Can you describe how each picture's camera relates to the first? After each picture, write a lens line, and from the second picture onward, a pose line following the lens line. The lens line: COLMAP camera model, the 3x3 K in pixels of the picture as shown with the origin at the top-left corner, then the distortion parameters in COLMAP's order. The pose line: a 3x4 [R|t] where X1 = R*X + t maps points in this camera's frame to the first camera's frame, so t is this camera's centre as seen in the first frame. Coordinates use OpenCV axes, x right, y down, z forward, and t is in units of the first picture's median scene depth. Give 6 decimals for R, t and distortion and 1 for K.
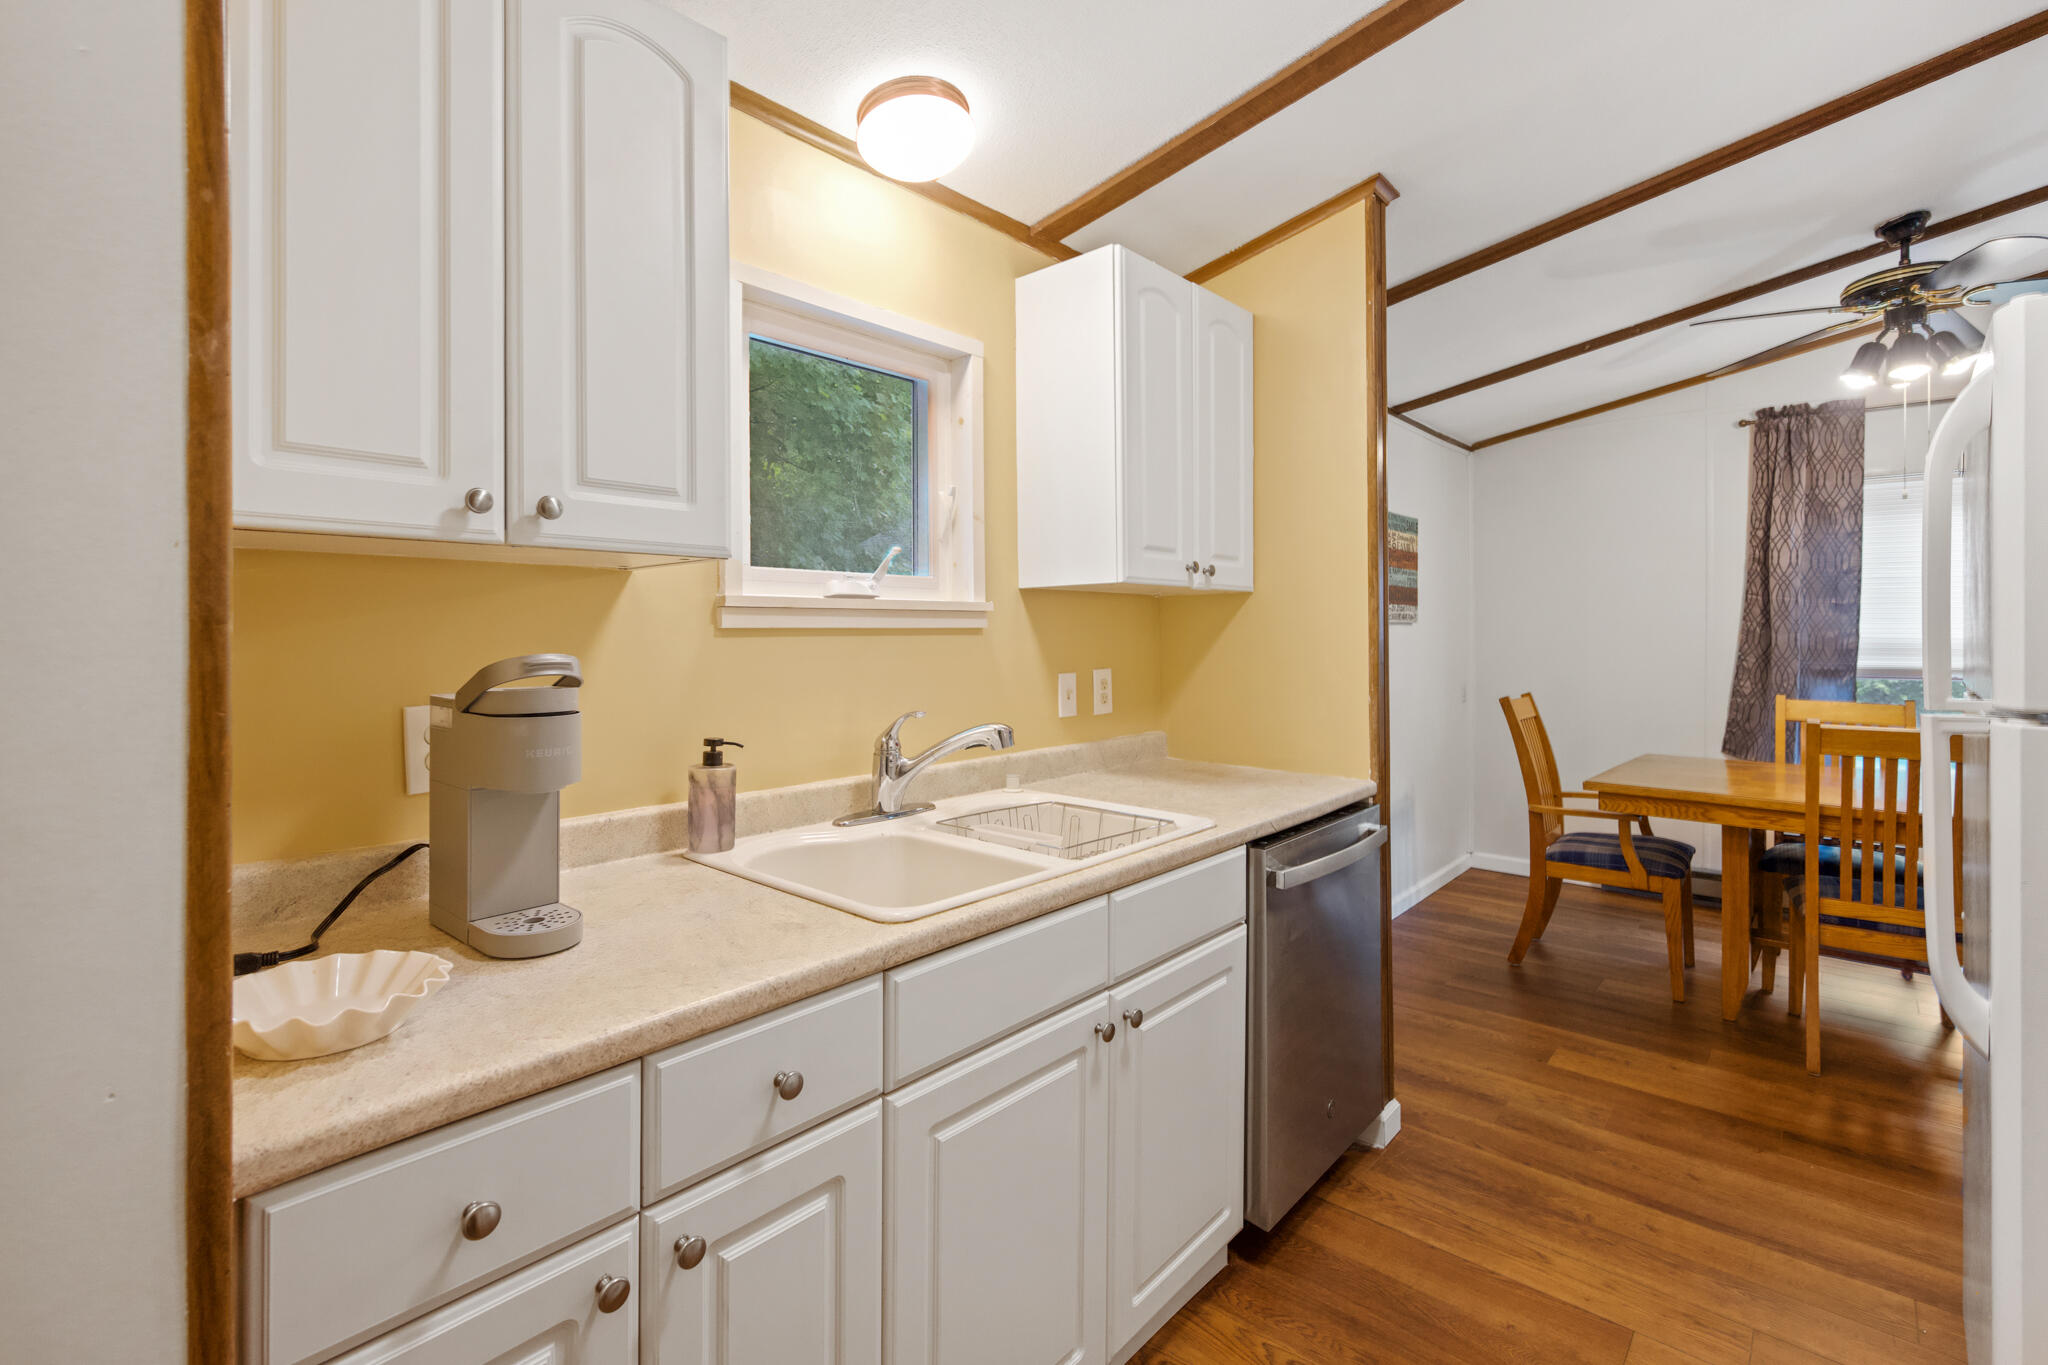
lens RADIAL K [[931.6, 0, 1020.2], [0, 931.6, 636.2], [0, 0, 1]] dist [0.002040, 0.000963]
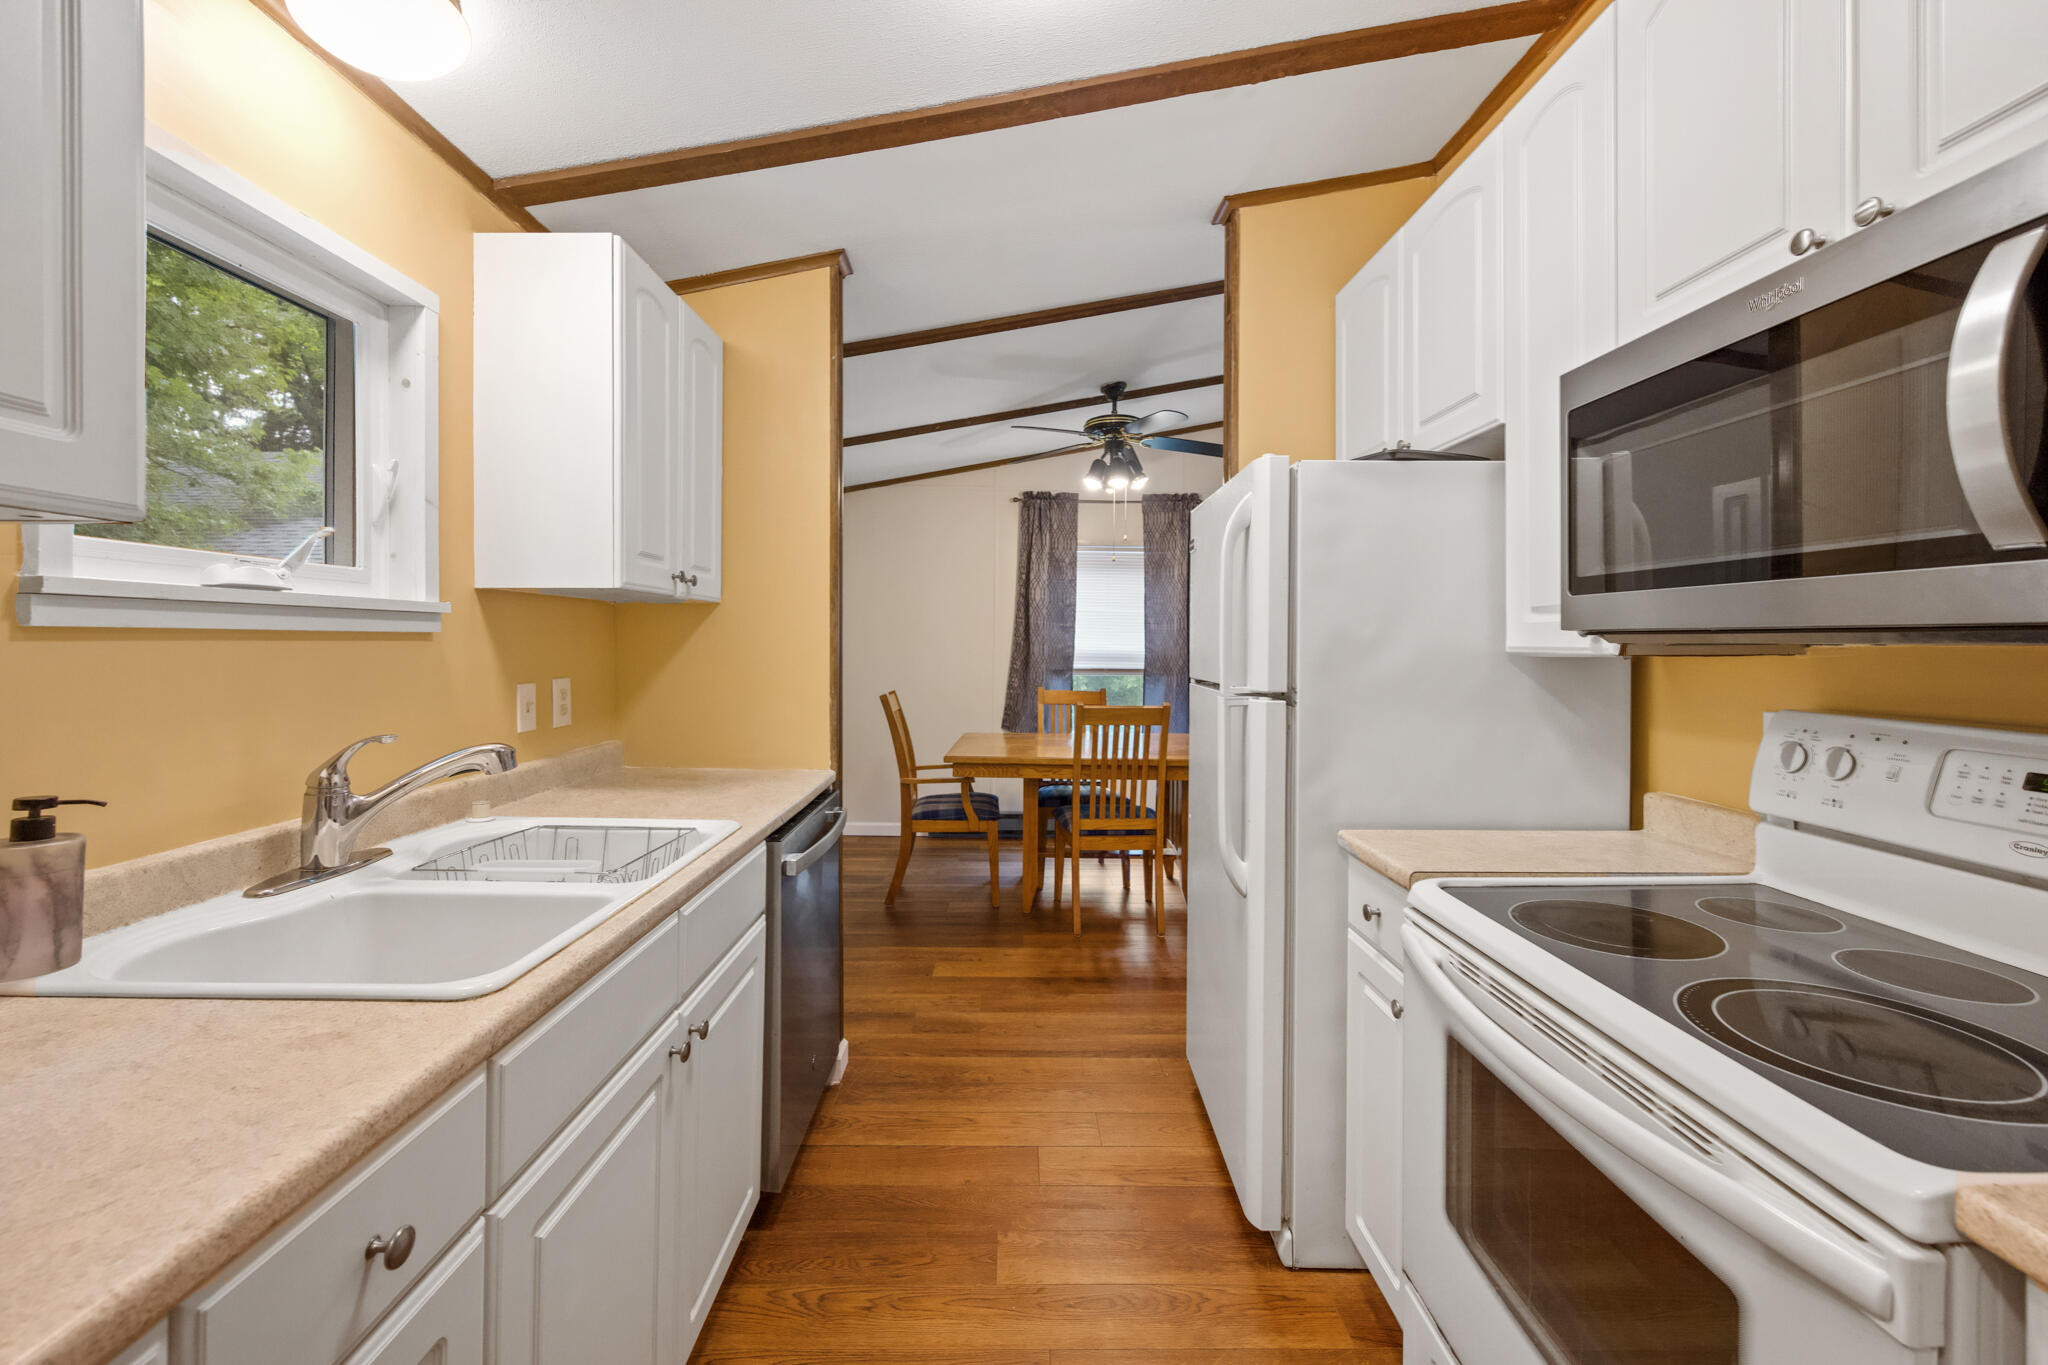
lens RADIAL K [[827.0, 0, 1018.6], [0, 827.0, 647.8], [0, 0, 1]] dist [0.000233, 0.000549]
pose [[0.742348, 0.005226, 0.669994, -0.138865], [-0.007623, 0.999971, 0.000646, 0.000439], [-0.669971, -0.005587, 0.742366, 0.079068]]
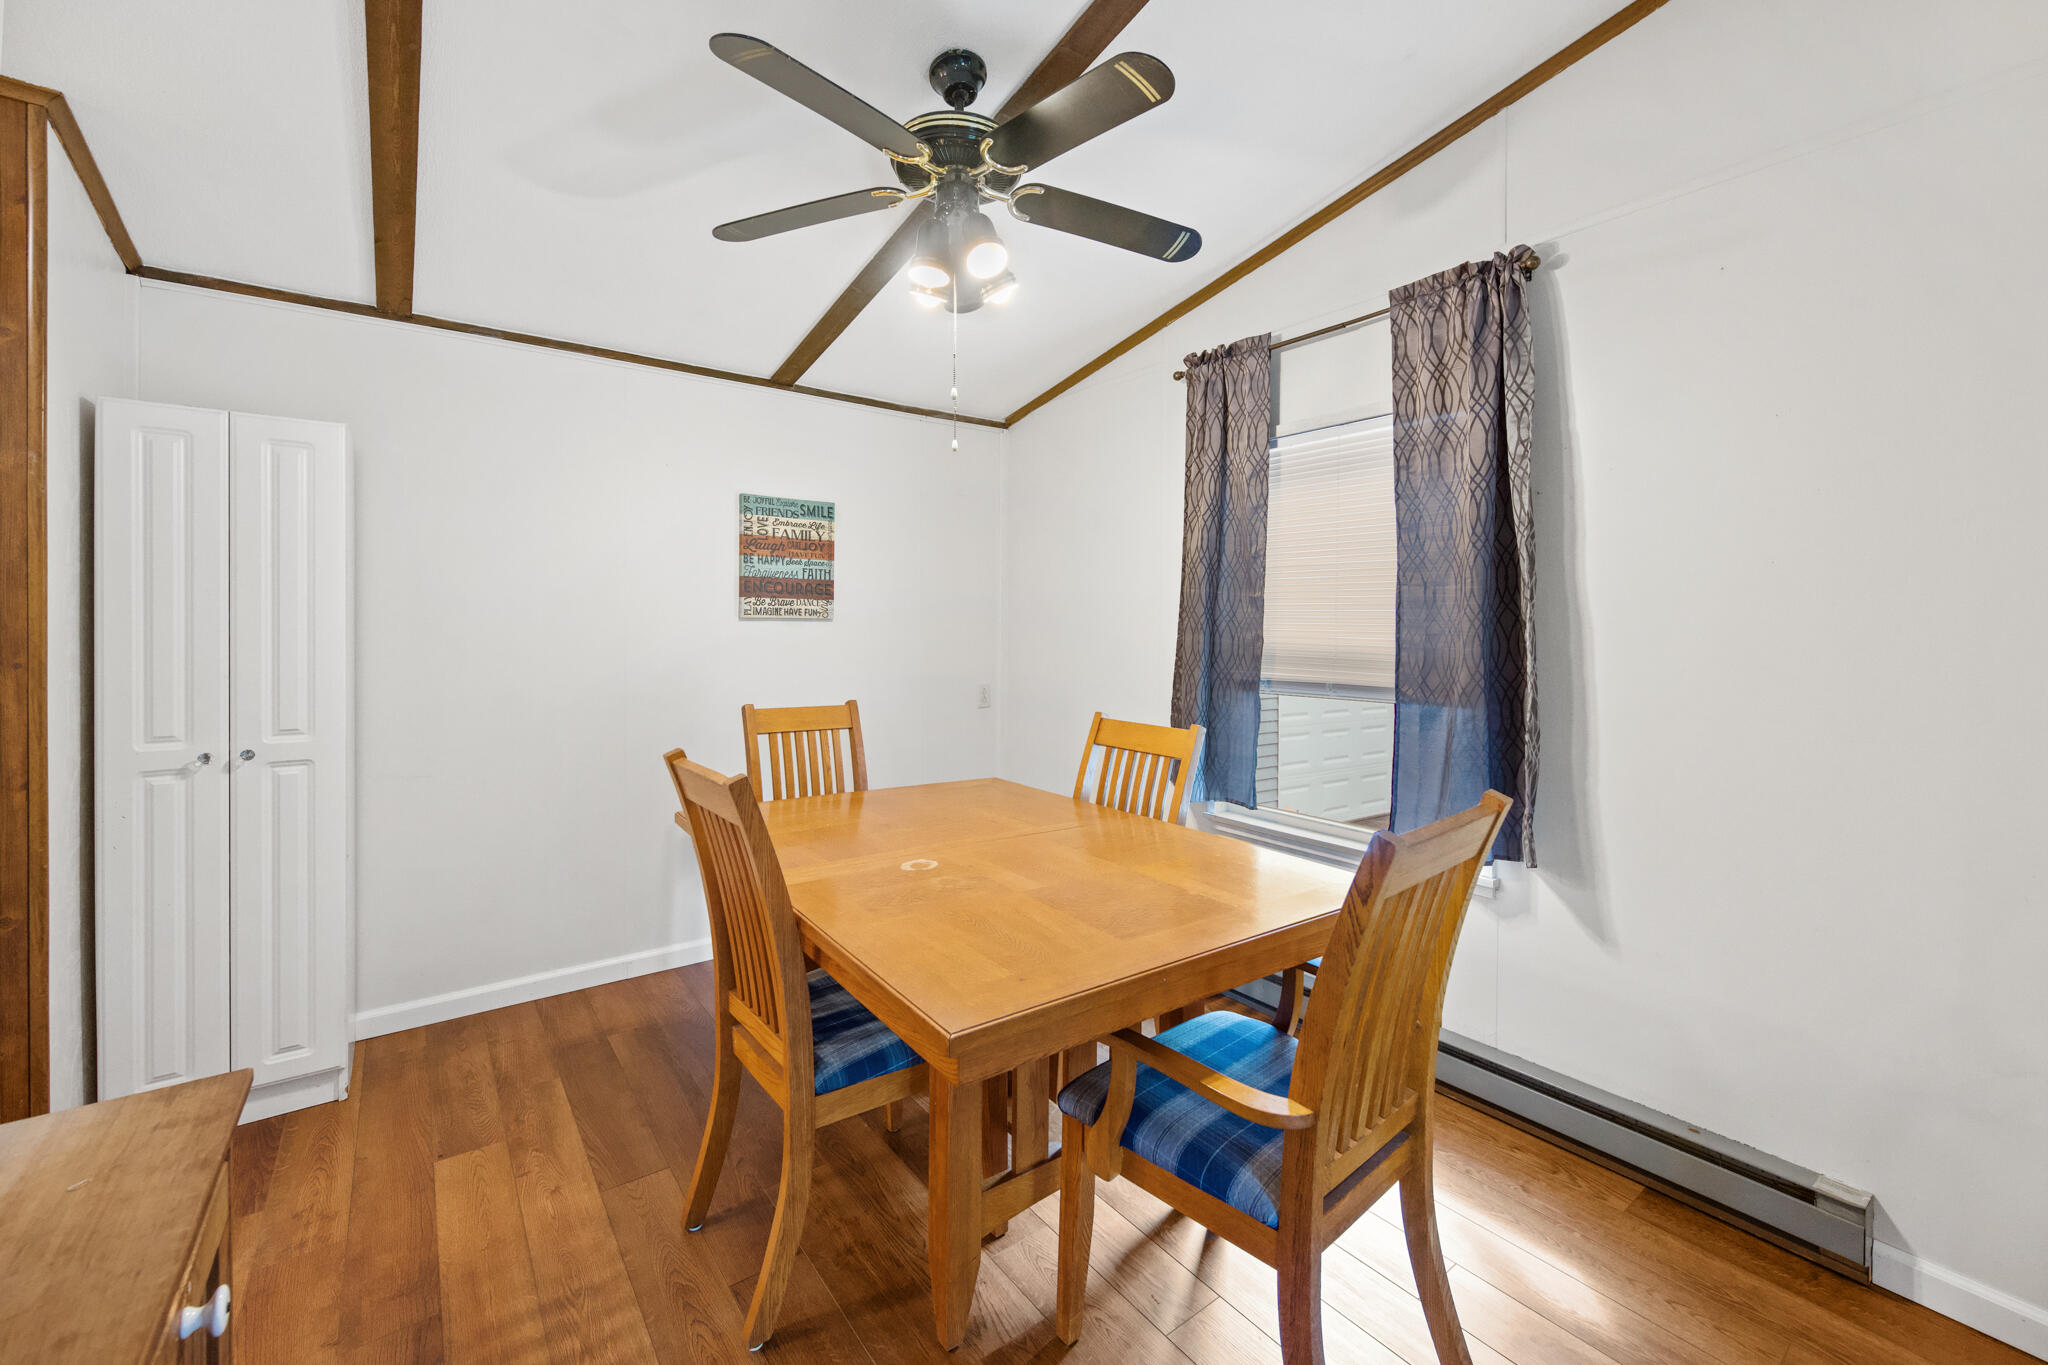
lens RADIAL K [[826.5, 0, 1024.5], [0, 826.5, 642.5], [0, 0, 1]] dist [-0.014130, 0.000085]
pose [[0.981625, 0.010700, -0.190522, 1.386992], [-0.007445, 0.999814, 0.017791, -0.013334], [0.190677, -0.016046, 0.981522, 0.470699]]
